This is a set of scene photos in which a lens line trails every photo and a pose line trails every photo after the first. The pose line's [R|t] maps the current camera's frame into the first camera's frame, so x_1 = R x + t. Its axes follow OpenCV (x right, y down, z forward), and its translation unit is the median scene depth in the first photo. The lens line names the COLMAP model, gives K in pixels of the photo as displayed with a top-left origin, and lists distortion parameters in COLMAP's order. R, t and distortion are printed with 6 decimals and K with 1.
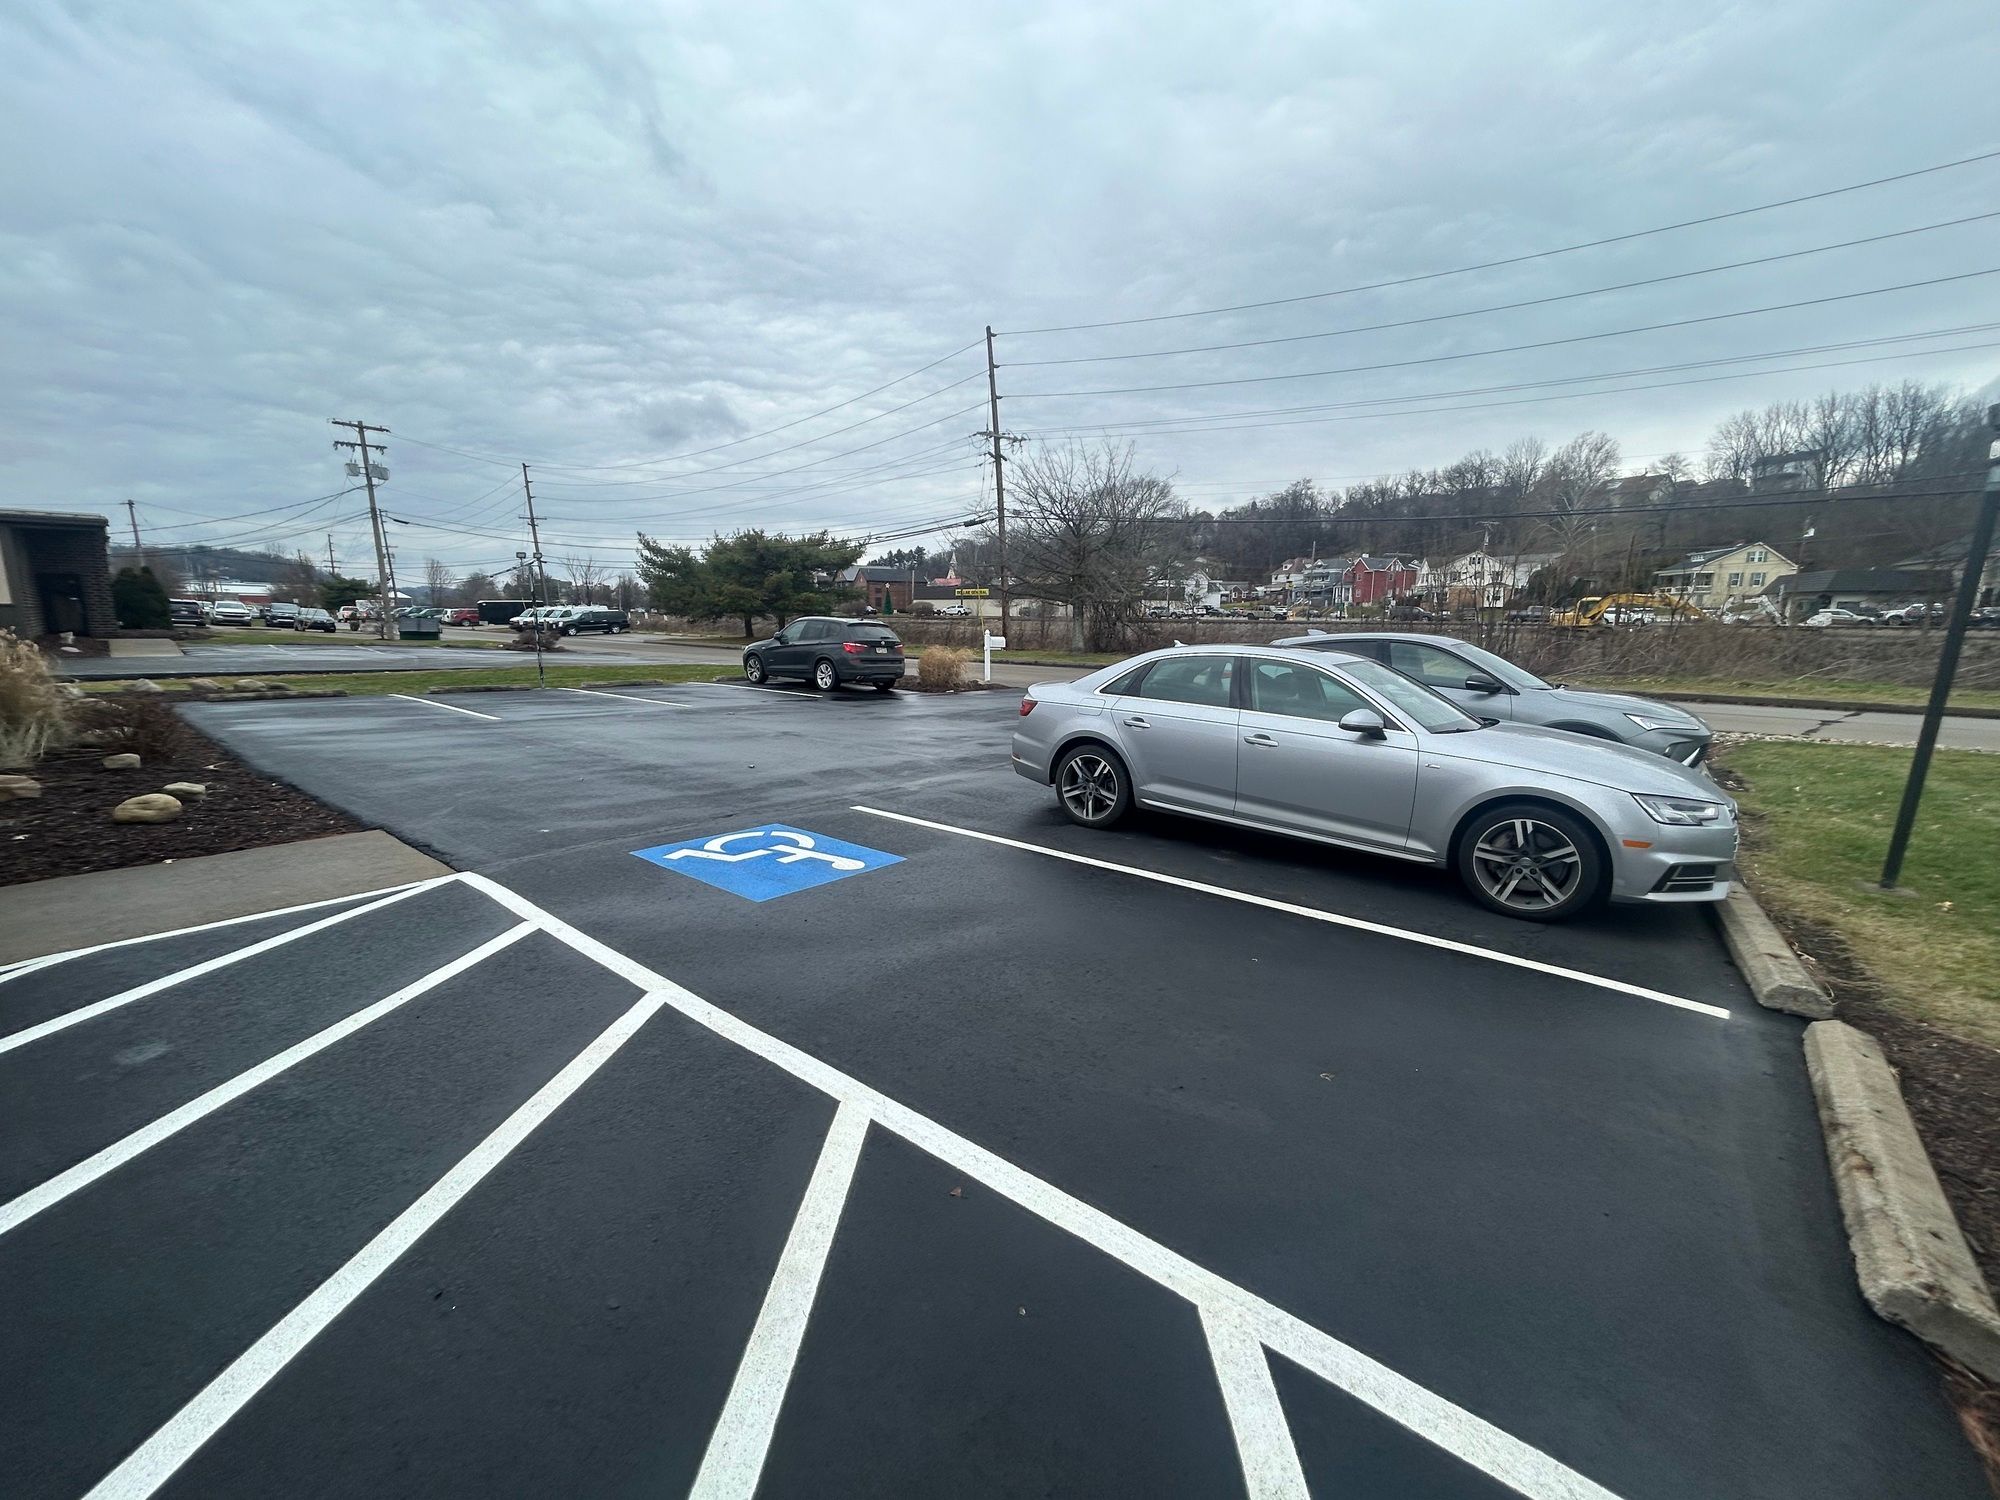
lens RADIAL K [[807.4, 0, 1005.3], [0, 807.4, 748.1], [0, 0, 1]] dist [-0.003107, 0.000692]
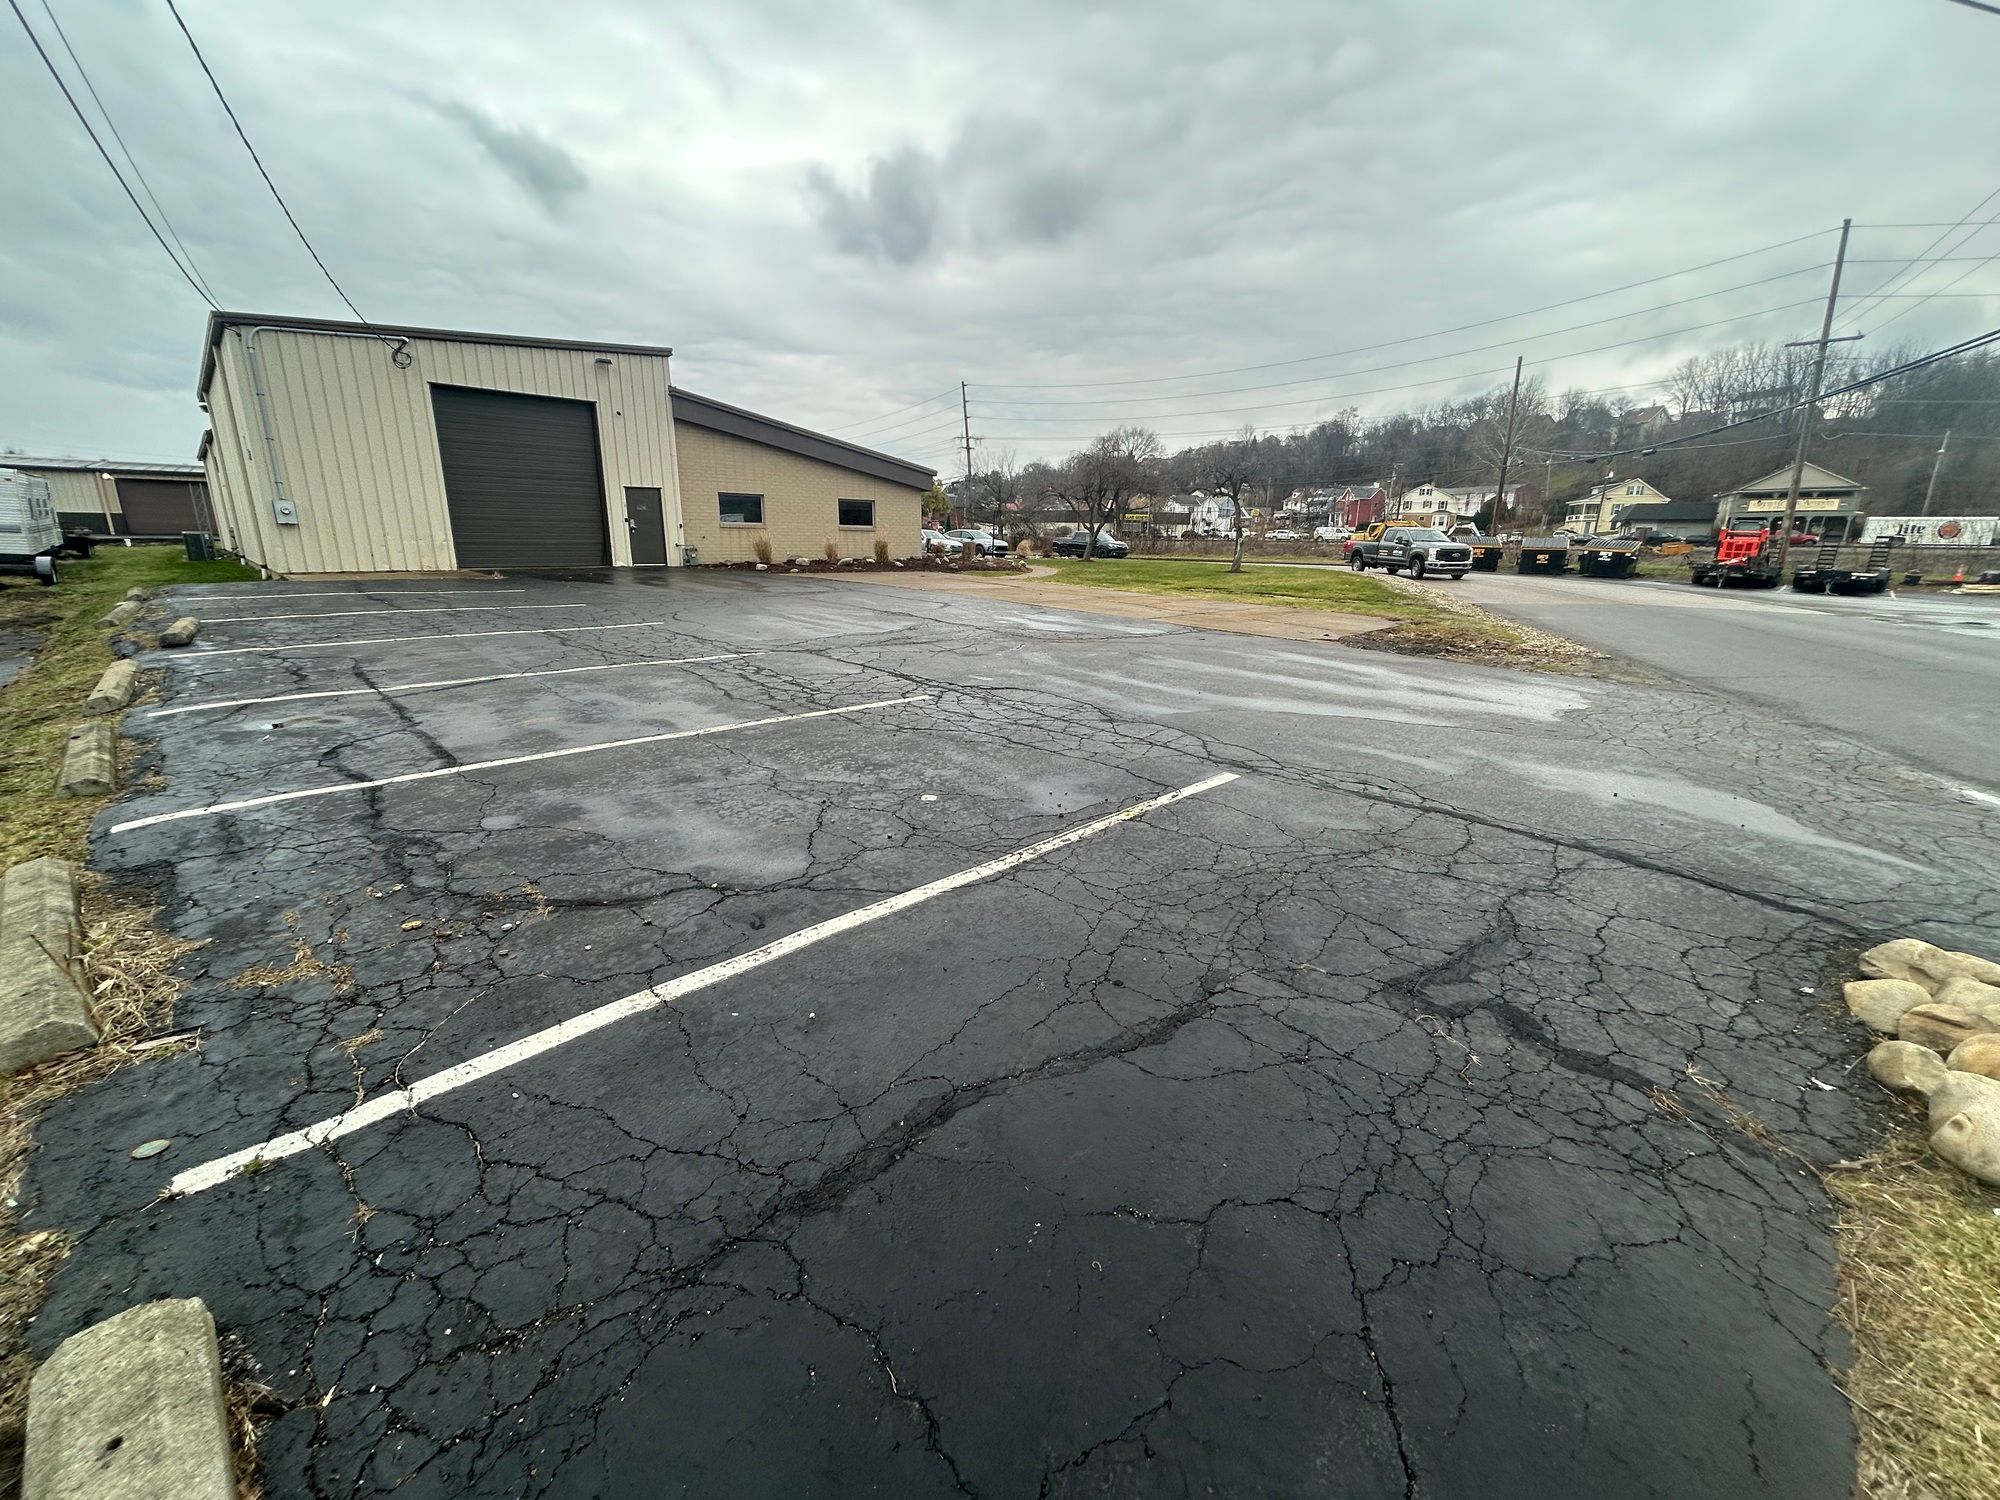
lens RADIAL K [[807.4, 0, 1002.3], [0, 807.4, 757.0], [0, 0, 1]] dist [-0.003107, 0.000692]
pose [[0.993811, 0.035959, -0.105105, 0.102110], [-0.025165, 0.994438, 0.102275, 0.060838], [0.108198, -0.098997, 0.989188, -0.334922]]
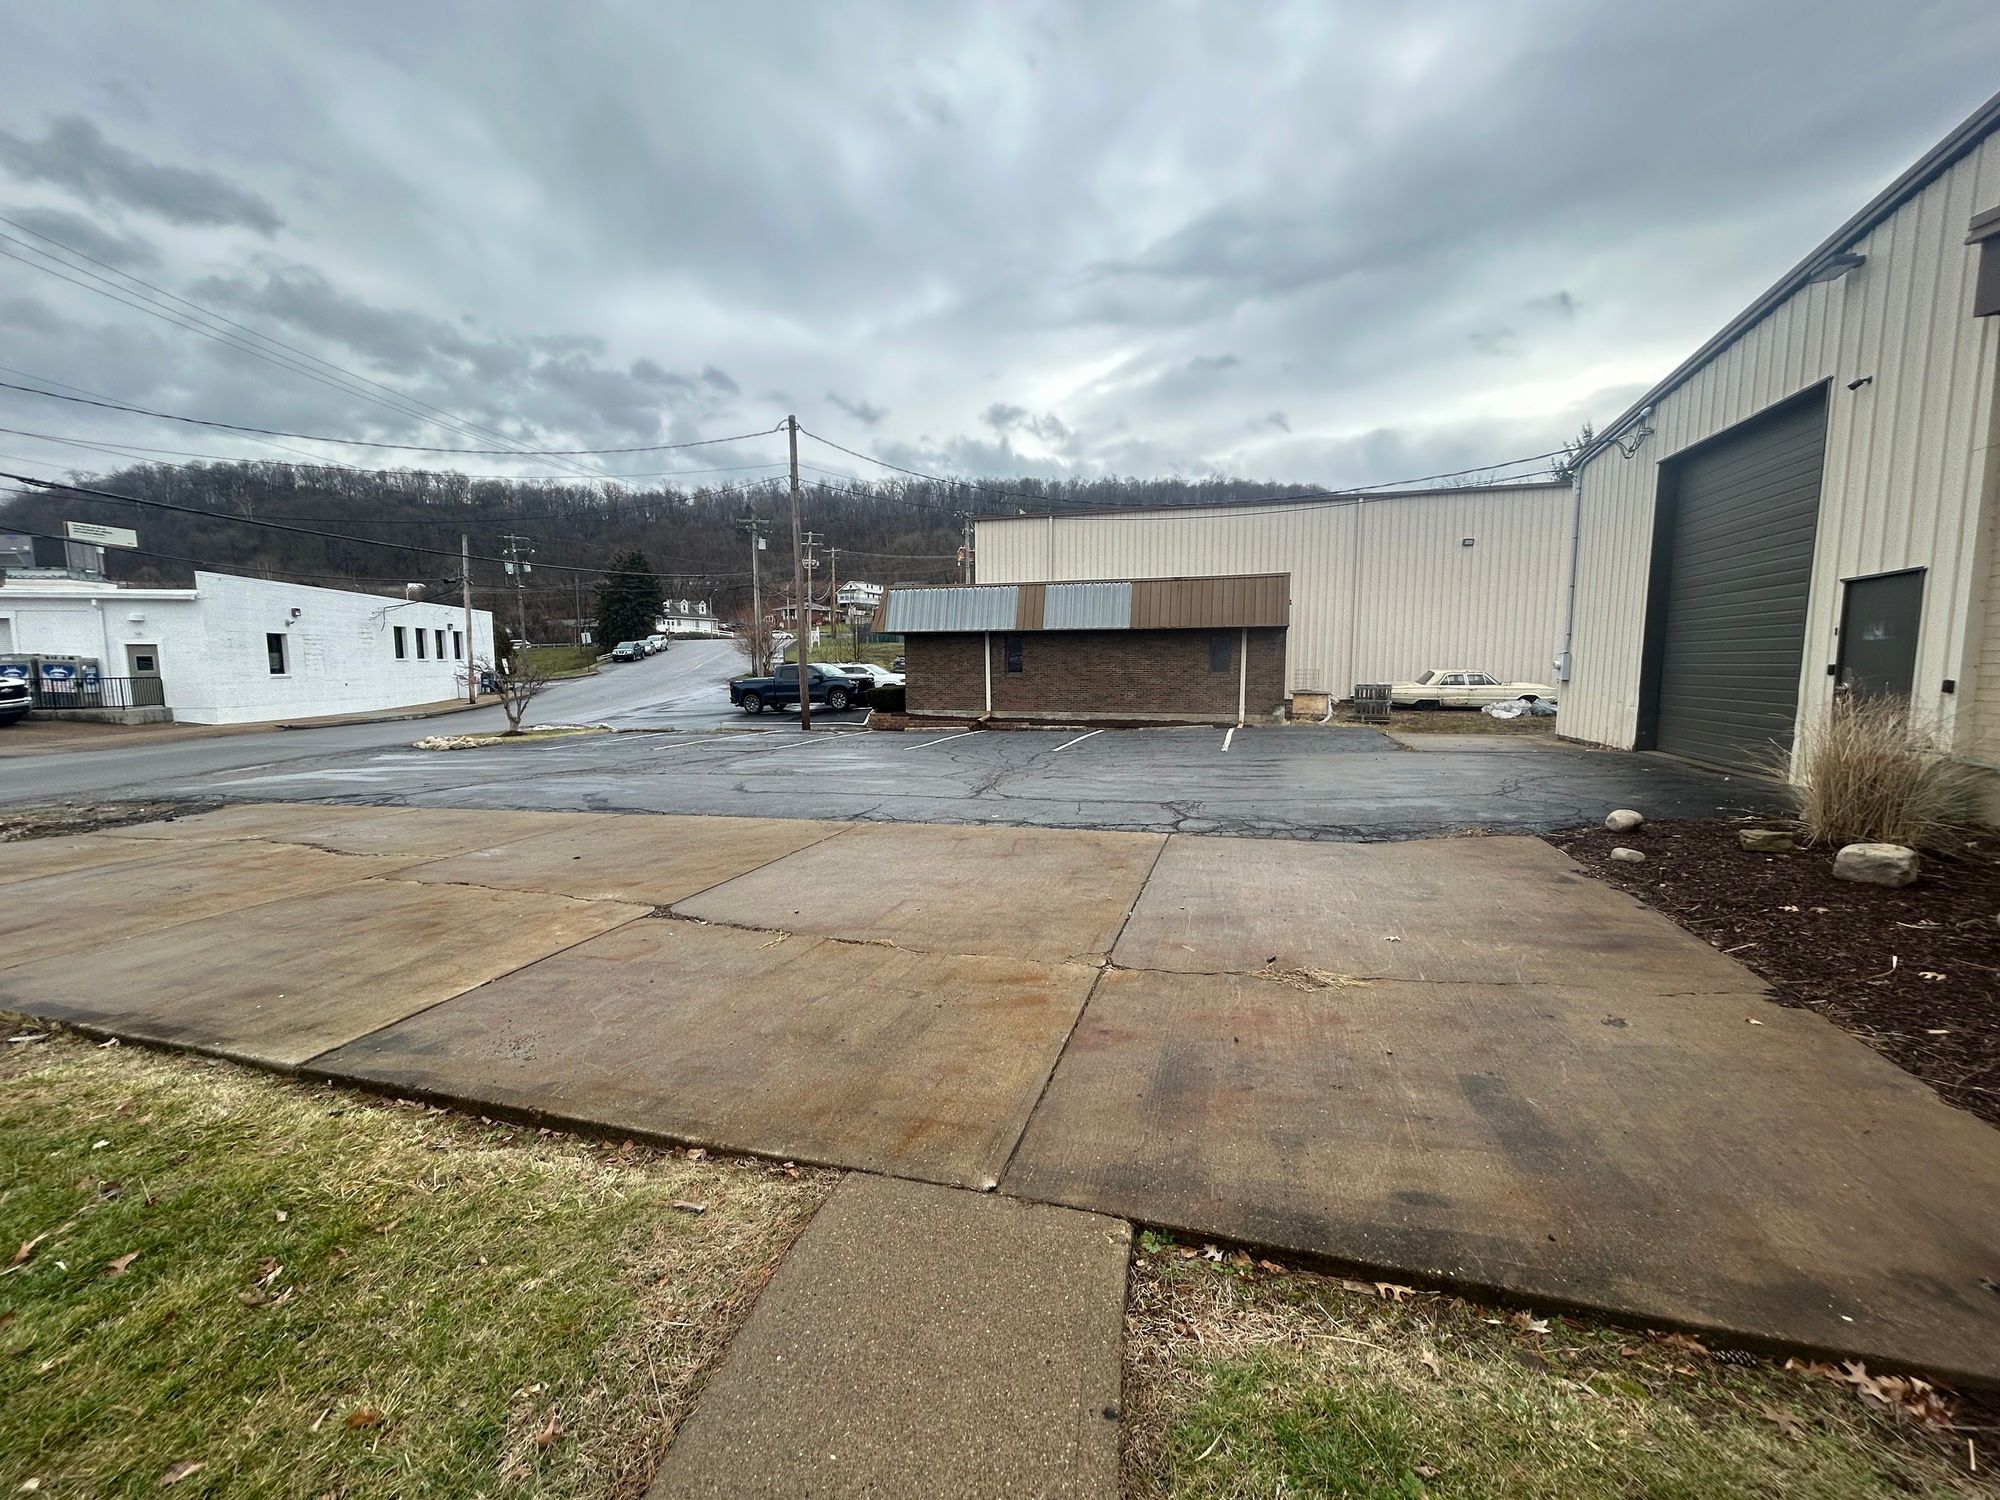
lens RADIAL K [[807.4, 0, 1003.6], [0, 807.4, 745.3], [0, 0, 1]] dist [-0.003107, 0.000692]
pose [[-0.935523, 0.032307, -0.351786, 0.081452], [-0.058660, 0.967779, 0.244875, 0.016397], [0.348362, 0.249722, -0.903484, -0.088171]]
